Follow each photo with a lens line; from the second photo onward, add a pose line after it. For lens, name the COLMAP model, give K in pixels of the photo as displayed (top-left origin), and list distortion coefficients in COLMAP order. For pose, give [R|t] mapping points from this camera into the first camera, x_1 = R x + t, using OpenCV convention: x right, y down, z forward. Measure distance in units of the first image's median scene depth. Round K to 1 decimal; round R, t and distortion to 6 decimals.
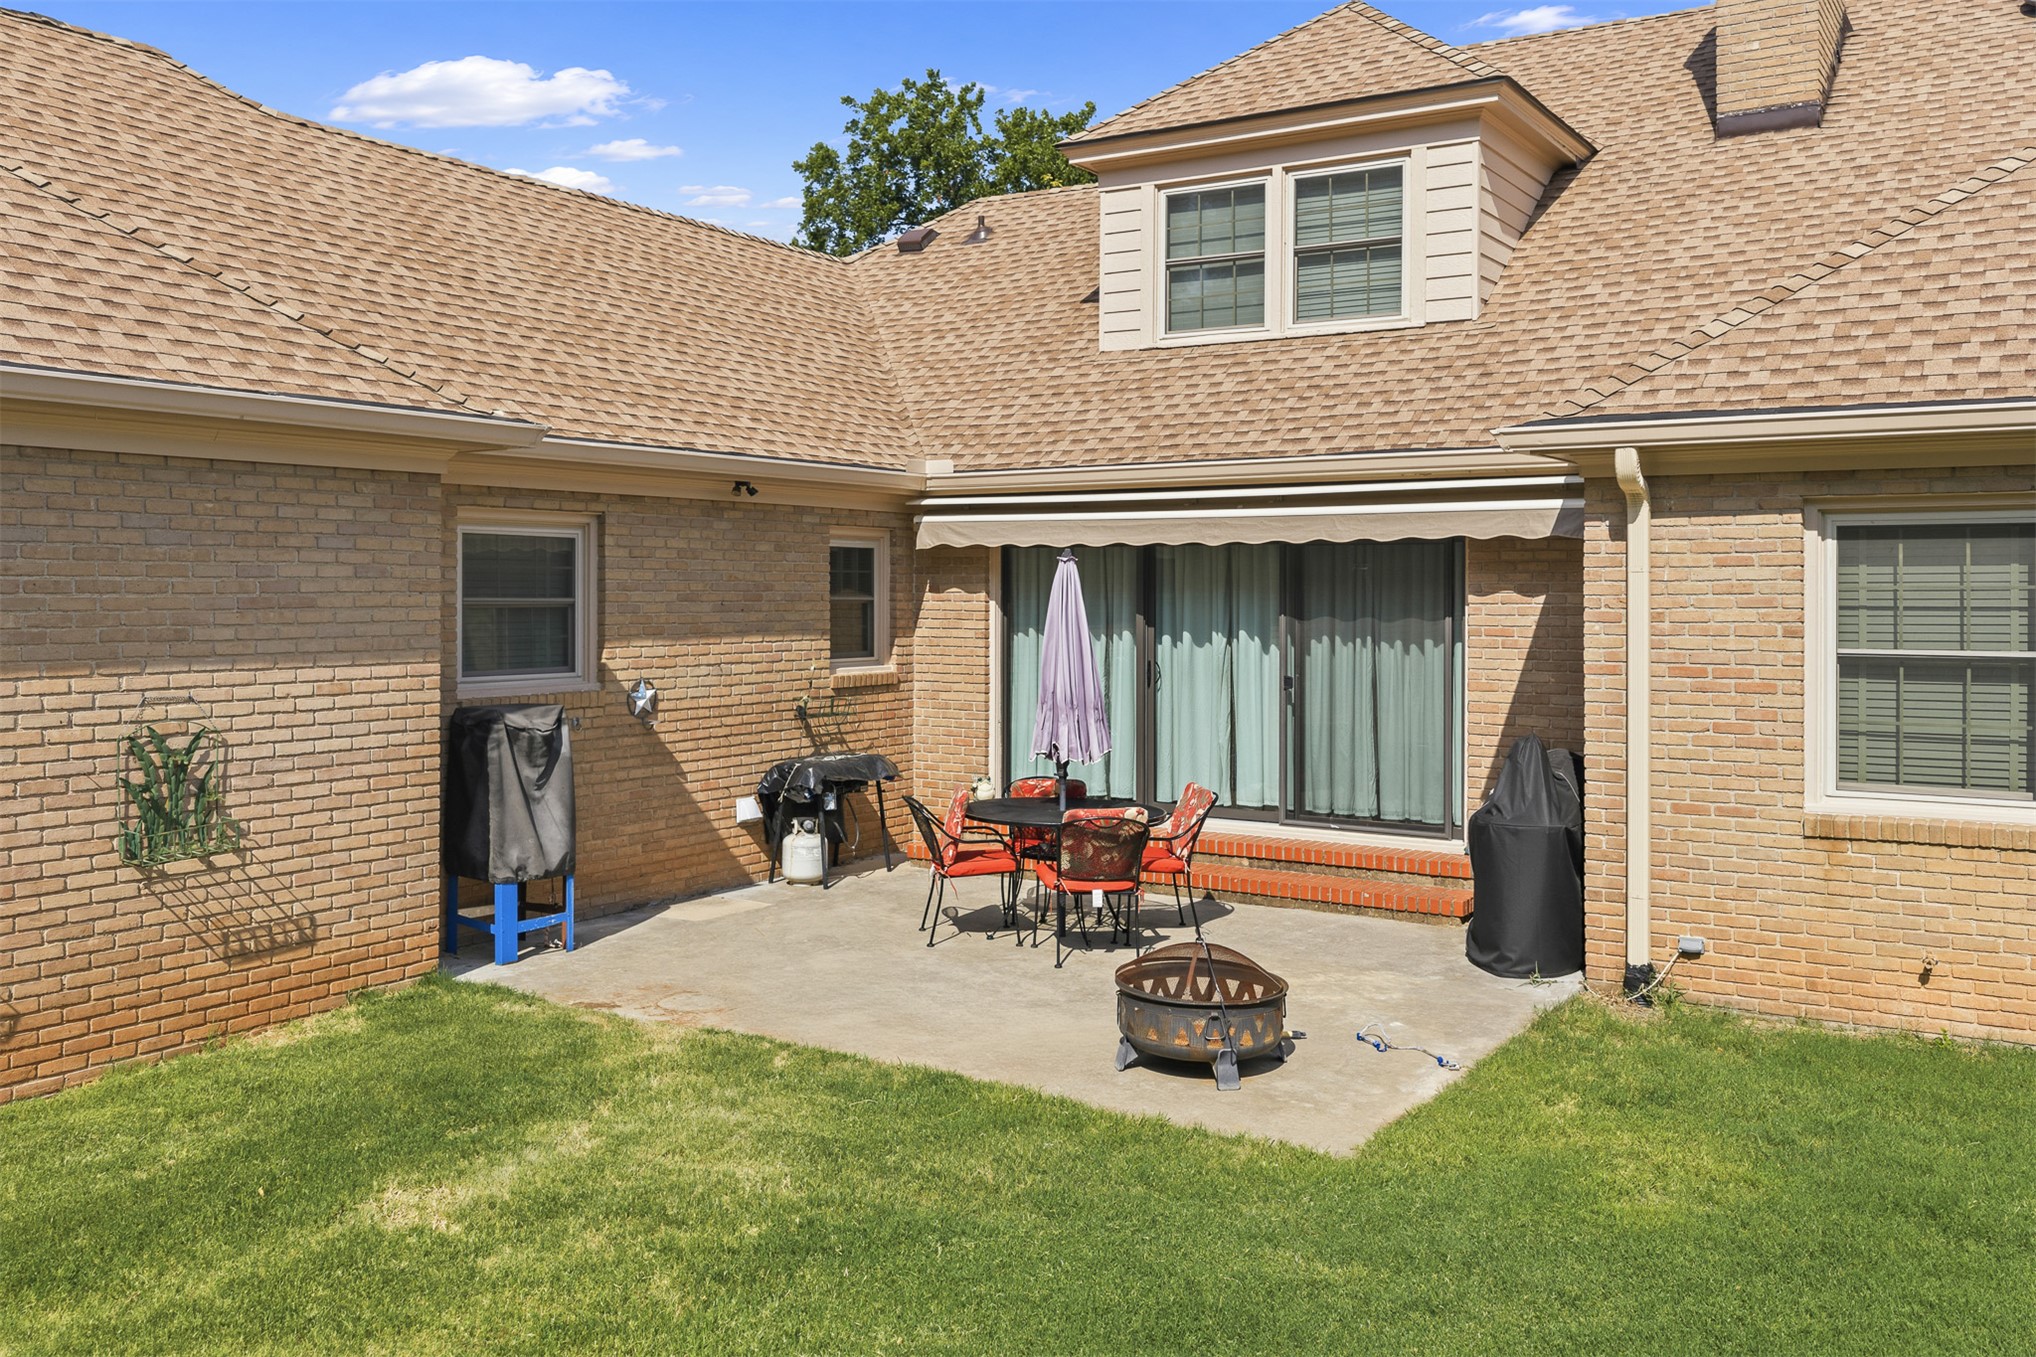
lens RADIAL K [[1637.0, 0, 1027.3], [0, 1637.0, 622.3], [0, 0, 1]] dist [-0.012907, -0.010404]
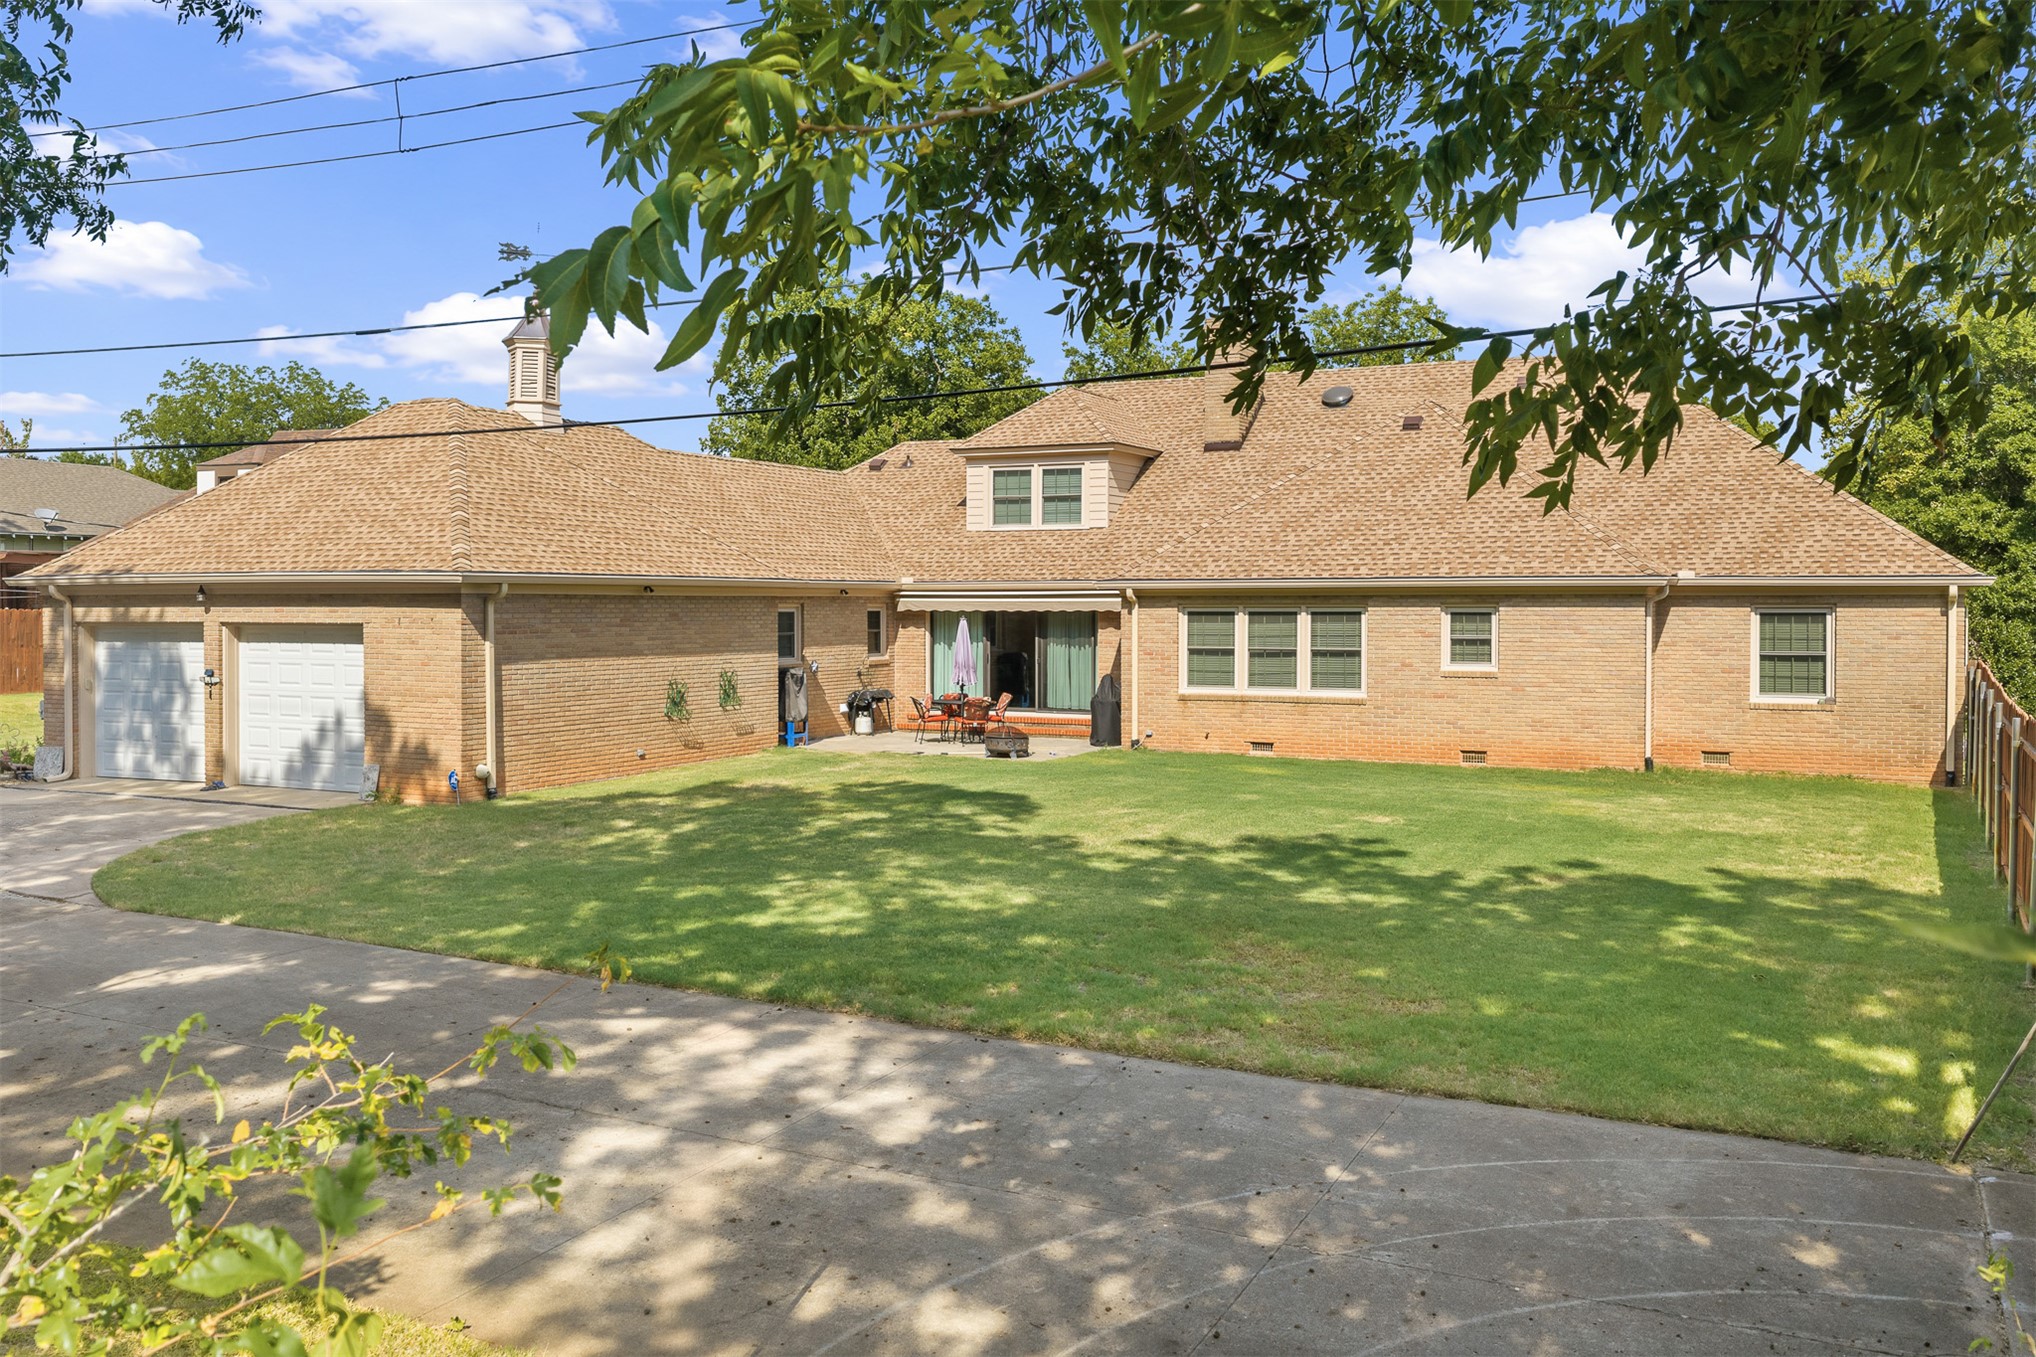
lens RADIAL K [[1637.0, 0, 1027.3], [0, 1637.0, 622.3], [0, 0, 1]] dist [-0.012907, -0.010404]
pose [[0.993246, -0.003516, 0.115976, -0.179233], [0.004362, 0.999966, -0.007036, -0.008977], [-0.115948, 0.007495, 0.993227, -1.736156]]
